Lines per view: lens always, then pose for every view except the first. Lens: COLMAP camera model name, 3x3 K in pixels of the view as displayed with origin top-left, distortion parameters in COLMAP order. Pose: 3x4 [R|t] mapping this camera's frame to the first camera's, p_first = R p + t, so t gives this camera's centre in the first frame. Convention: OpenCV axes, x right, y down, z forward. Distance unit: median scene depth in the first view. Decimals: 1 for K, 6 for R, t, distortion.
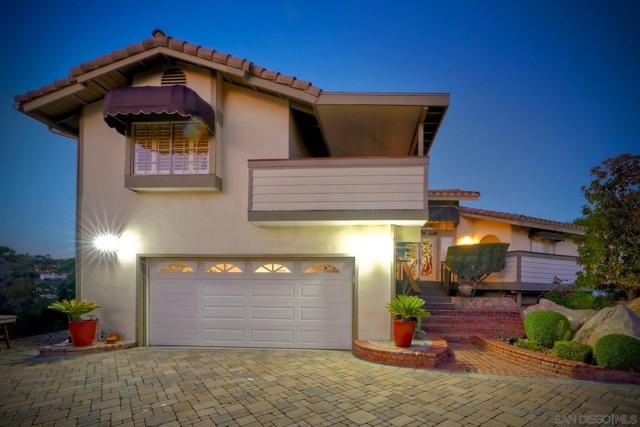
lens RADIAL K [[296.0, 0, 338.8], [0, 296.0, 284.0], [0, 0, 1]] dist [-0.003681, -0.000534]
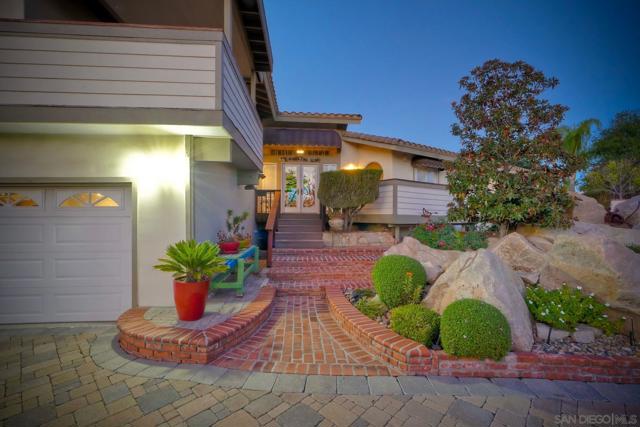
lens RADIAL K [[281.4, 0, 316.9], [0, 281.4, 212.2], [0, 0, 1]] dist [-0.002292, 0.000132]
pose [[0.987576, -0.009850, 0.156831, 0.347376], [0.010961, 0.999921, -0.006218, -0.015218], [-0.156757, 0.007860, 0.987606, 0.295841]]
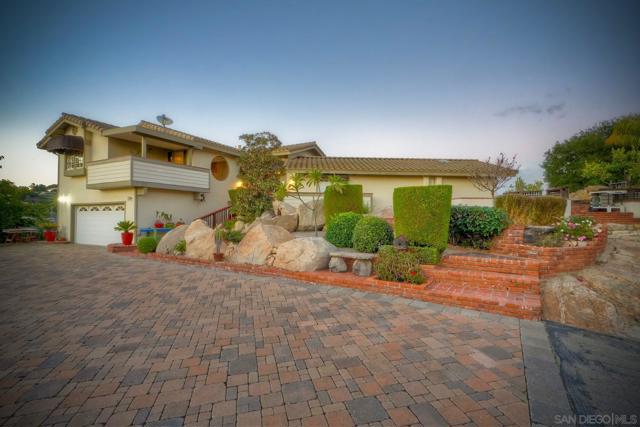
lens RADIAL K [[288.8, 0, 323.2], [0, 288.8, 211.3], [0, 0, 1]] dist [-0.004762, -0.000237]
pose [[0.917942, -0.011831, -0.396539, 2.057814], [0.004620, 0.999806, -0.019135, 0.012743], [0.396688, 0.015733, 0.917819, -0.292913]]
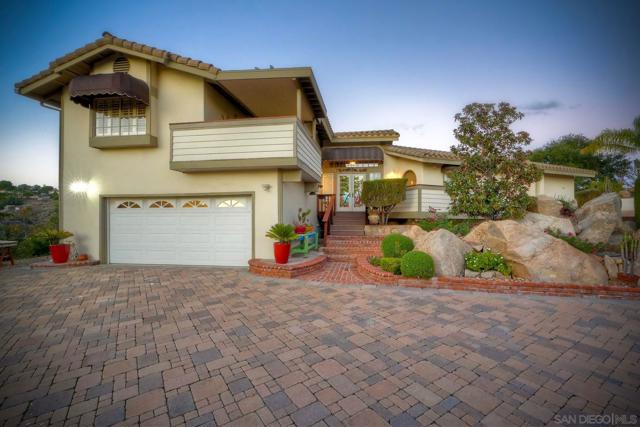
lens RADIAL K [[281.4, 0, 312.6], [0, 281.4, 212.7], [0, 0, 1]] dist [-0.002292, 0.000132]
pose [[0.995728, -0.014012, -0.091264, 0.407404], [0.012983, 0.999845, -0.011856, 0.006587], [0.091416, 0.010621, 0.995756, -0.187392]]
